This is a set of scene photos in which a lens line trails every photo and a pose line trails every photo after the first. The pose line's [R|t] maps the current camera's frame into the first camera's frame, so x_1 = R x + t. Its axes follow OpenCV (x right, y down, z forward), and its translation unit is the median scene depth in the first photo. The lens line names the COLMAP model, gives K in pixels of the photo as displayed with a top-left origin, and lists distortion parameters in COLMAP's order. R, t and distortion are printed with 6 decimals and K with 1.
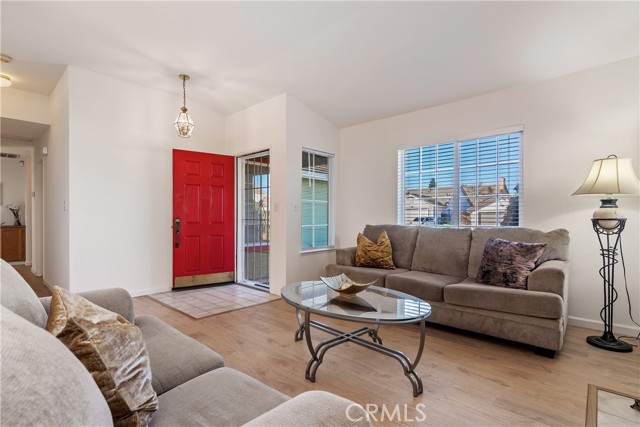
lens RADIAL K [[310.0, 0, 319.7], [0, 310.0, 210.7], [0, 0, 1]] dist [-0.007250, 0.001238]
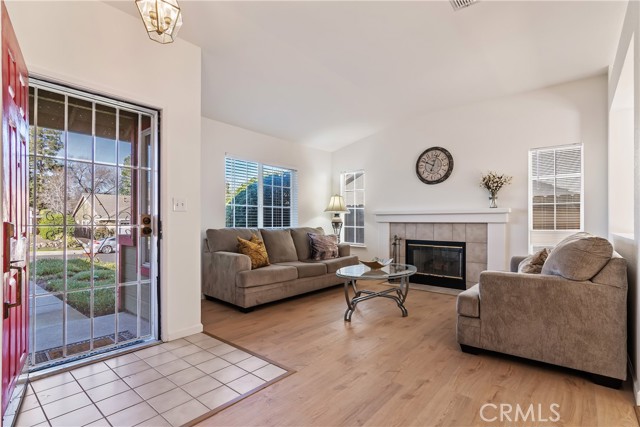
lens RADIAL K [[310.0, 0, 322.0], [0, 310.0, 222.1], [0, 0, 1]] dist [-0.007250, 0.001238]
pose [[-0.044925, -0.008823, 0.998951, -0.865486], [-0.030556, 0.999505, 0.007454, 0.007845], [-0.998523, -0.030189, -0.045172, 0.773084]]
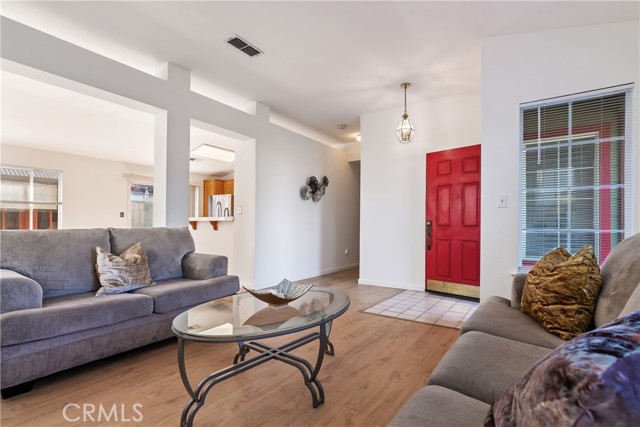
lens RADIAL K [[310.0, 0, 317.3], [0, 310.0, 219.2], [0, 0, 1]] dist [-0.007250, 0.001238]
pose [[0.123408, -0.013727, -0.992261, 0.549917], [0.026567, 0.999592, -0.010525, 0.021123], [0.992000, -0.025063, 0.123723, 0.569469]]
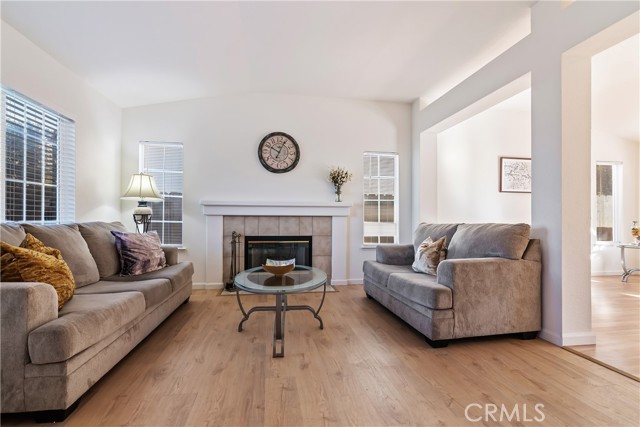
lens RADIAL K [[310.0, 0, 322.9], [0, 310.0, 216.2], [0, 0, 1]] dist [-0.007250, 0.001238]
pose [[-0.791722, -0.001520, 0.610880, -0.445812], [-0.026332, 0.999152, -0.031641, 0.038428], [-0.610314, -0.041137, -0.791091, 1.061036]]
